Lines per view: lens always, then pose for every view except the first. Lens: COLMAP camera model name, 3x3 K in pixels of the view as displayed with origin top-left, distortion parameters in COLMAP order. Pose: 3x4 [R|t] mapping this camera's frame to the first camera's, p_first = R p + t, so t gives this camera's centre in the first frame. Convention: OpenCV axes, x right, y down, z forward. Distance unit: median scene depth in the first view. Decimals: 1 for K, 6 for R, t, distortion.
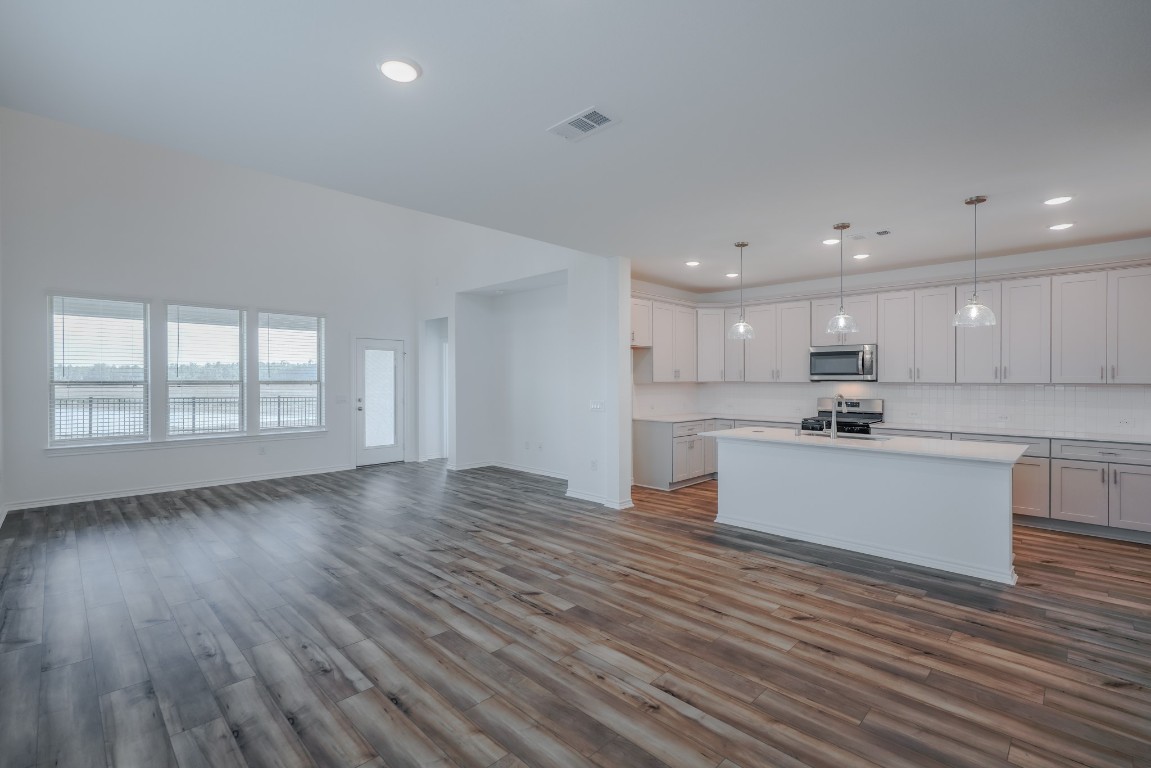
lens RADIAL K [[519.9, 0, 575.5], [0, 519.9, 384.0], [0, 0, 1]] dist [-0.015838, 0.009290]
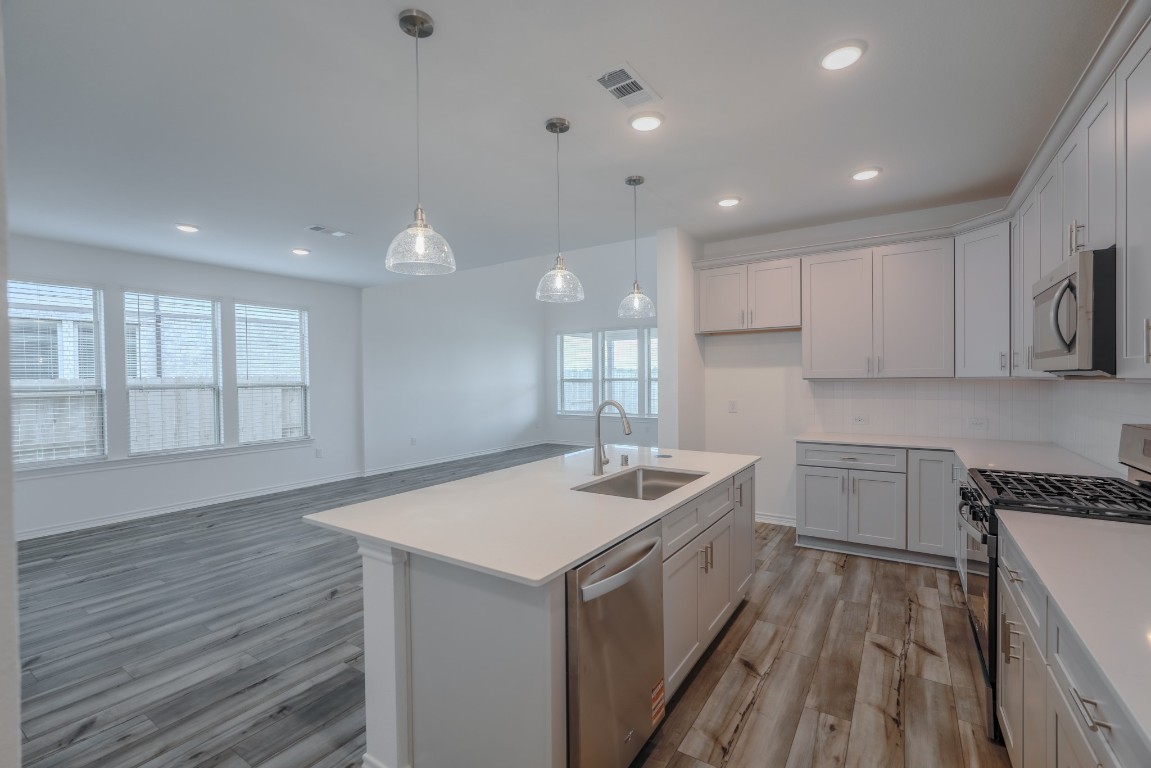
lens RADIAL K [[503.9, 0, 572.7], [0, 503.9, 385.6], [0, 0, 1]] dist [-0.015291, 0.007874]
pose [[0.194277, 0.009602, -0.980900, 1.131033], [0.003966, 0.999936, 0.010574, -0.004174], [0.980939, -0.005944, 0.194227, 0.918626]]
